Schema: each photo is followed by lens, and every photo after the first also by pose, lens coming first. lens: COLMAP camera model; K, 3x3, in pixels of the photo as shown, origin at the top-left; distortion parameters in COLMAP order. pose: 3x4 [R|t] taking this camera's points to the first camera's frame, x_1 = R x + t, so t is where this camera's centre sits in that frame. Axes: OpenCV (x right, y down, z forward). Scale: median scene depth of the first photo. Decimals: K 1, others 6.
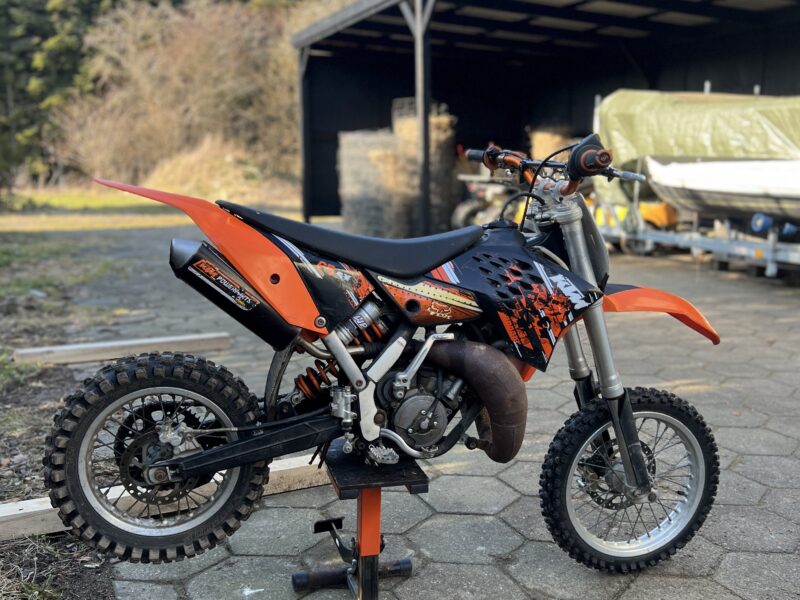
lens RADIAL K [[708.9, 0, 400.0], [0, 708.9, 300.0], [0, 0, 1]] dist [0.012726, 0.007417]
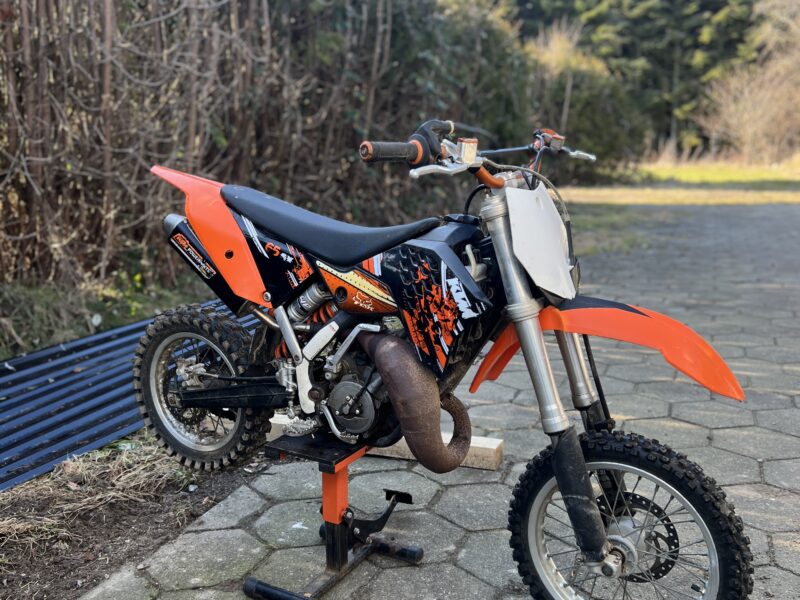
lens RADIAL K [[708.9, 0, 400.0], [0, 708.9, 300.0], [0, 0, 1]] dist [0.012726, 0.007417]
pose [[0.758405, 0.125391, -0.639608, 0.742005], [-0.105461, 0.991997, 0.069426, -0.061903], [0.643195, 0.014801, 0.765559, 0.270794]]
